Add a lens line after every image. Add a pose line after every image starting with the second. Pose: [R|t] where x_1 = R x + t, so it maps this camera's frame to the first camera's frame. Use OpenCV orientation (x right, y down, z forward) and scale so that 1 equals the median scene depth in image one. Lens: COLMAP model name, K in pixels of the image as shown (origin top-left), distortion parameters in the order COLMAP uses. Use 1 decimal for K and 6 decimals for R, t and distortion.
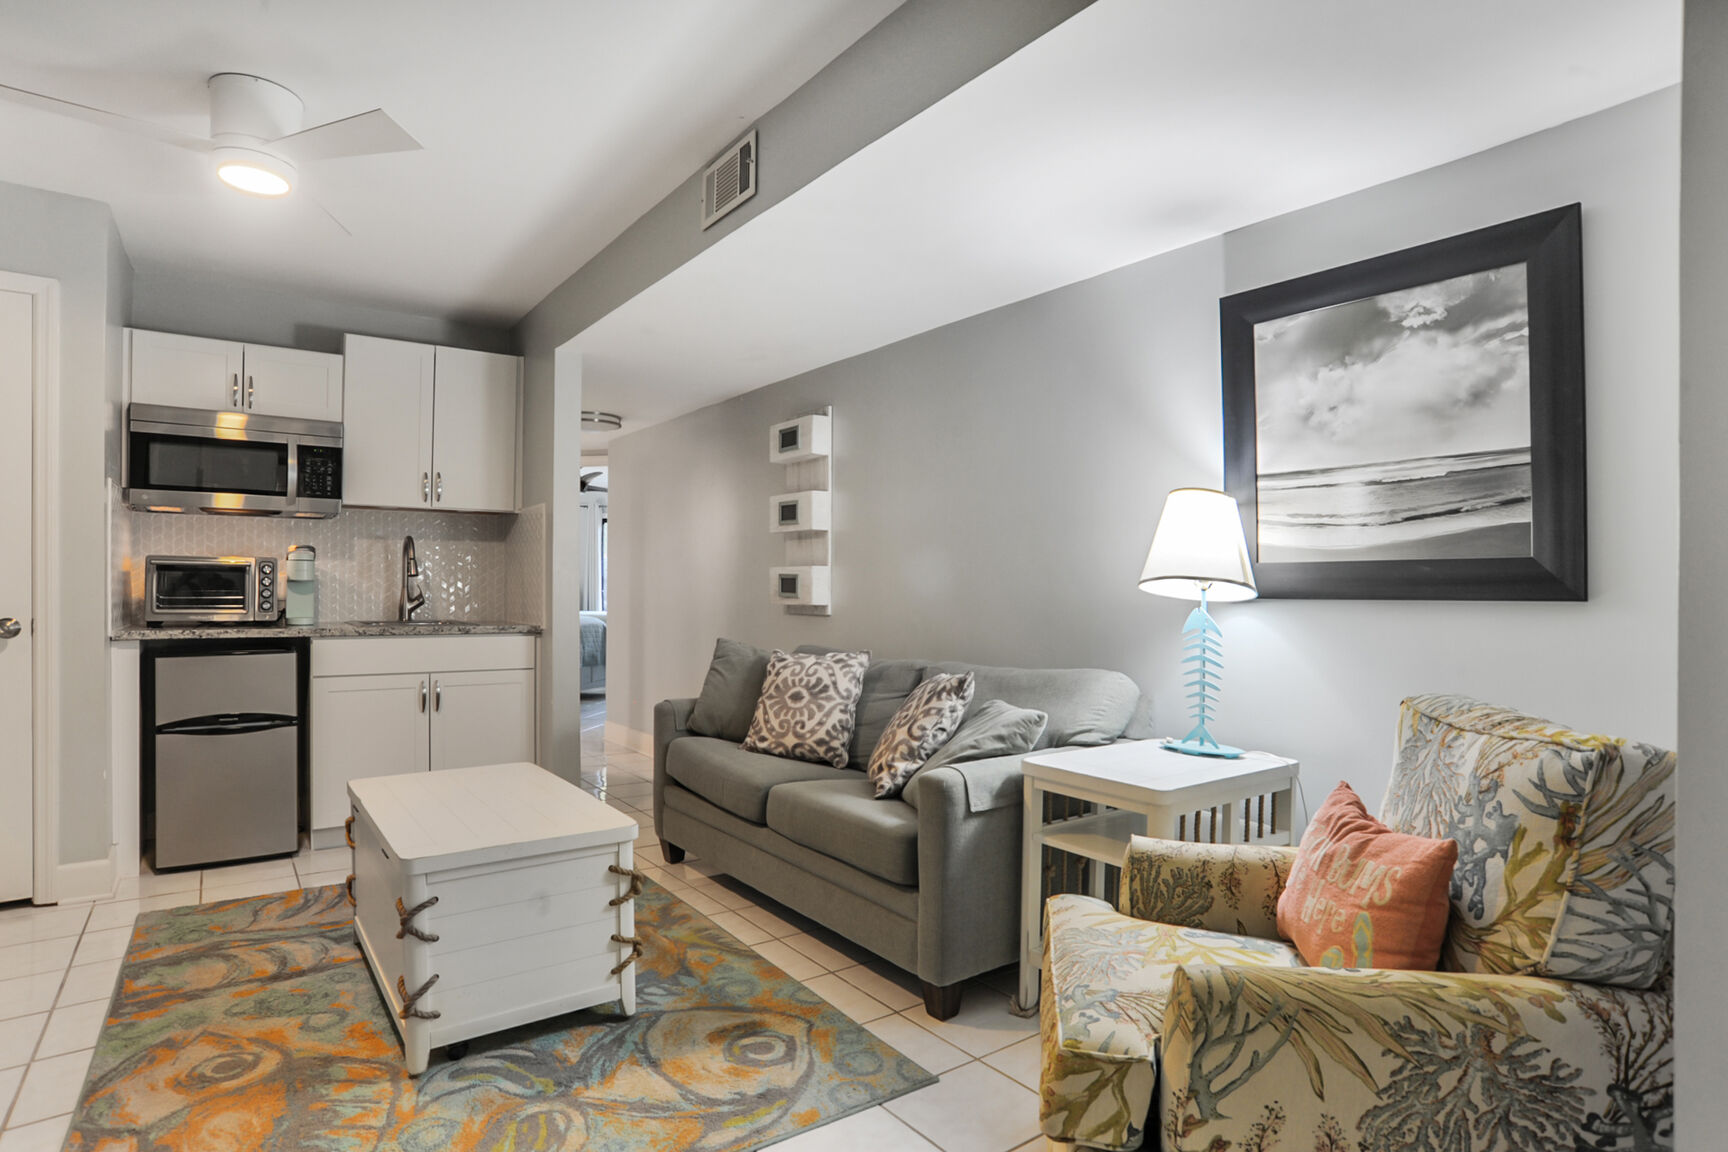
lens RADIAL K [[930.8, 0, 864.0], [0, 930.8, 576.0], [0, 0, 1]] dist [0.028898, 0.000110]
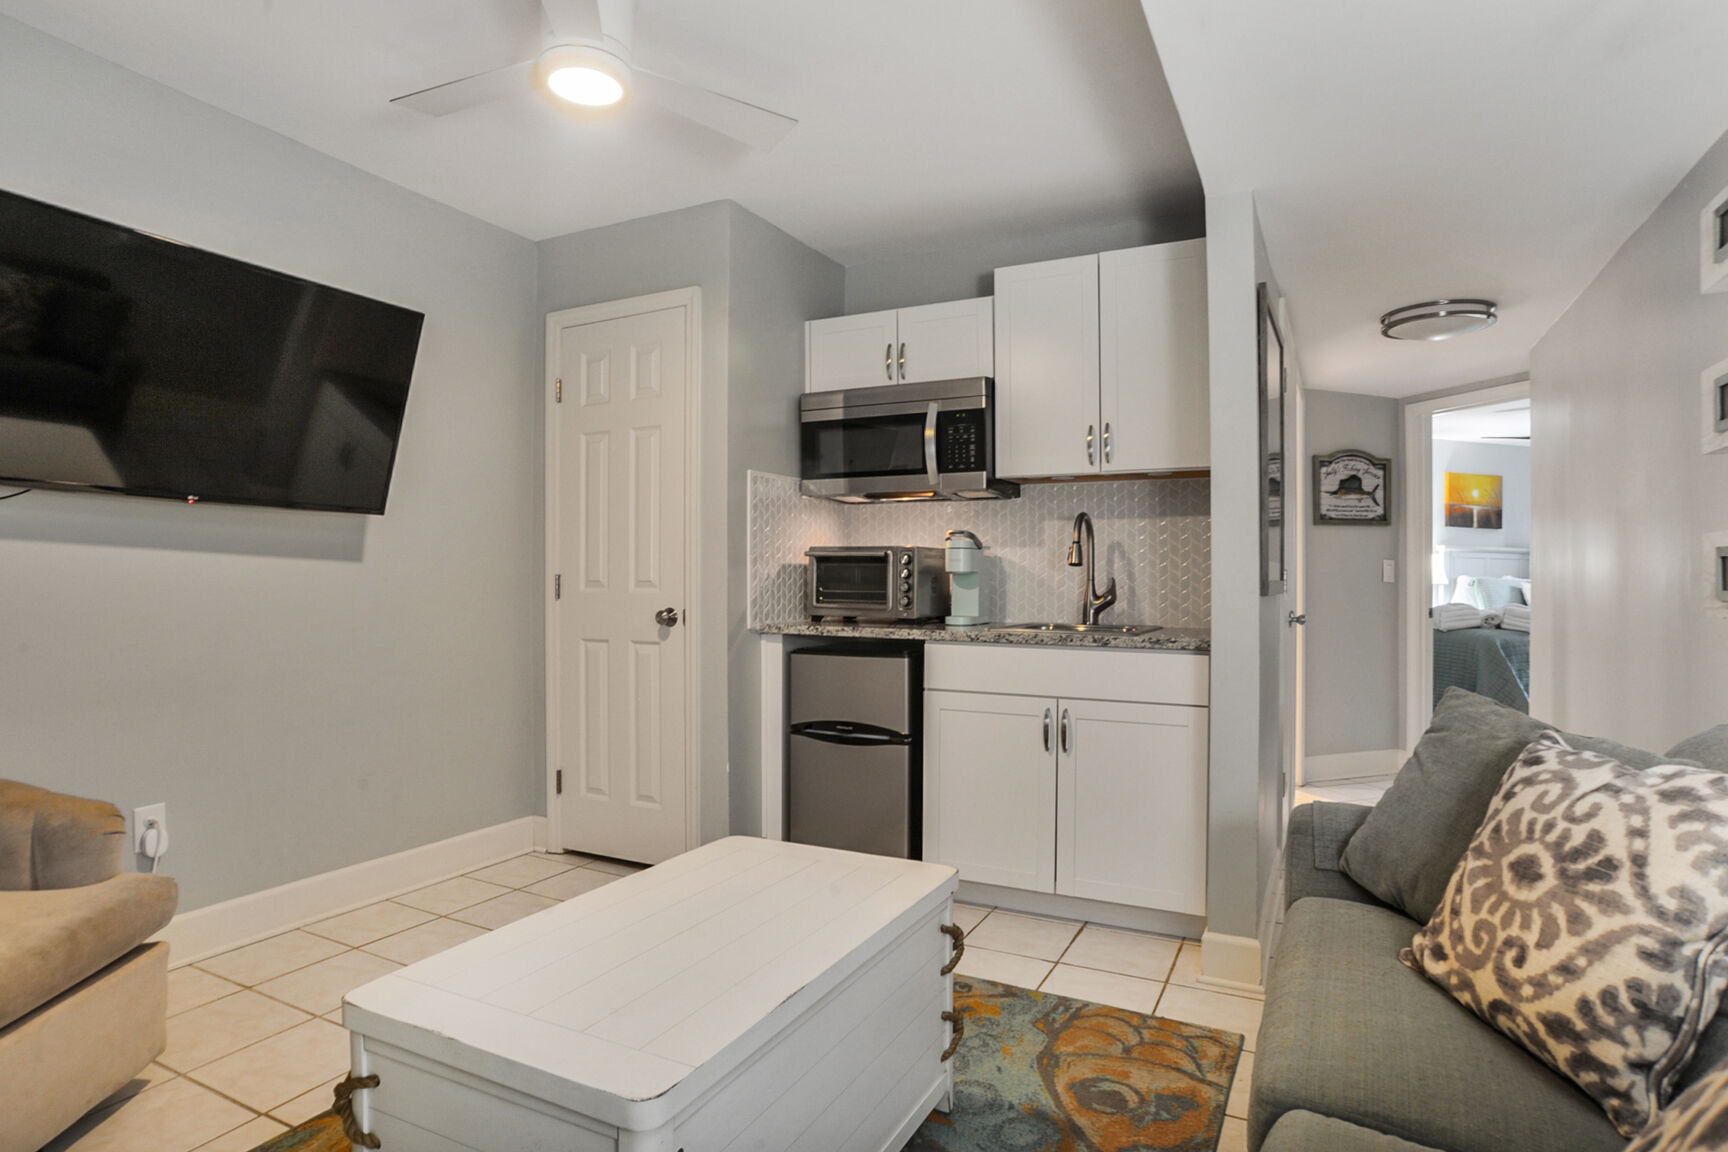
lens RADIAL K [[948.5, 0, 864.0], [0, 948.5, 576.0], [0, 0, 1]] dist [-0.085342, 0.048659]
pose [[0.472940, -0.007470, -0.881063, 0.122378], [0.005665, 0.999969, -0.005437, 0.013656], [0.881077, -0.002420, 0.472967, 0.590484]]
